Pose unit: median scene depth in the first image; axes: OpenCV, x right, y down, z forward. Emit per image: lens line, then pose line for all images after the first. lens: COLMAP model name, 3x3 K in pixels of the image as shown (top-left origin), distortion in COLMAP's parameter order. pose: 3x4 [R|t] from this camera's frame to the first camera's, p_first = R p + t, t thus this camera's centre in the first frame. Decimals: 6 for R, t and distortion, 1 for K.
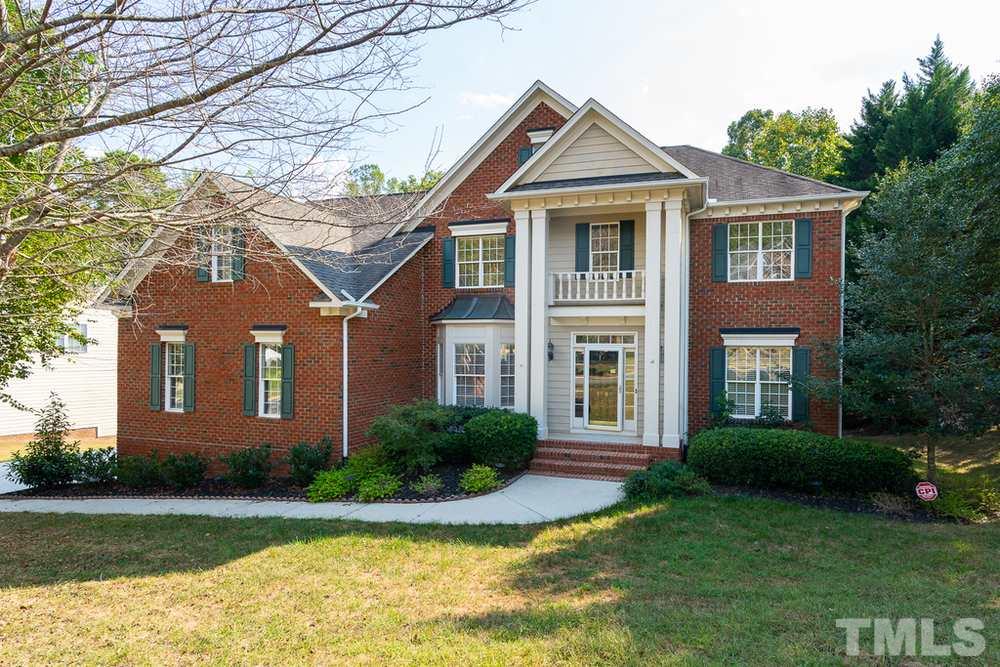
lens RADIAL K [[475.4, 0, 500.1], [0, 475.4, 349.9], [0, 0, 1]] dist [-0.001060, 0.000884]
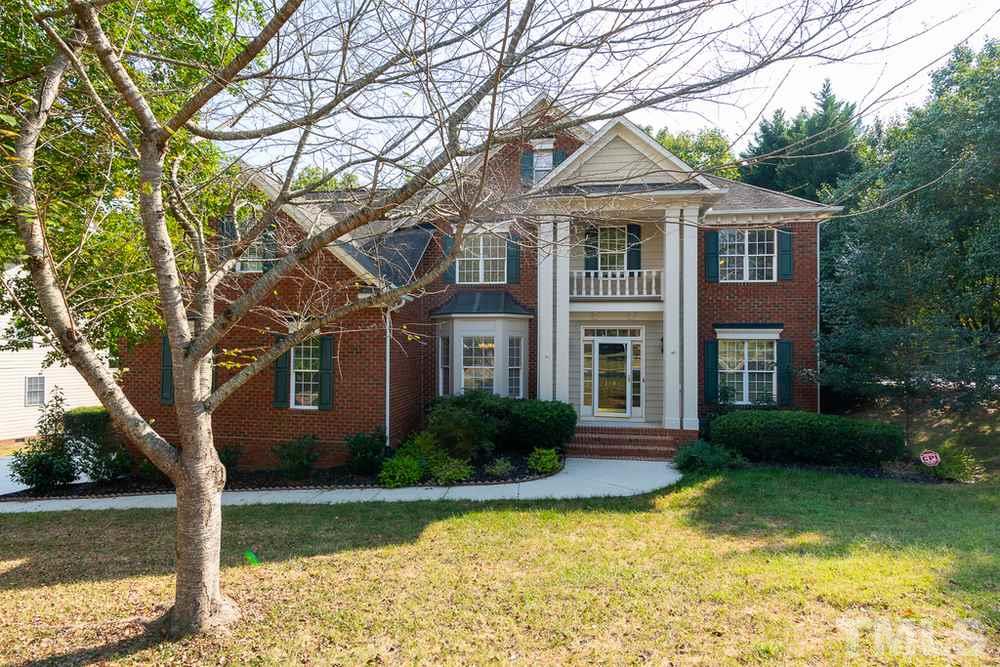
lens RADIAL K [[464.5, 0, 500.0], [0, 464.5, 333.5], [0, 0, 1]] dist [-0.001514, -0.000035]
pose [[0.992359, 0.004619, 0.123294, -0.199951], [-0.001268, 0.999628, -0.027247, 0.010433], [-0.123374, 0.026882, 0.991996, -0.021999]]
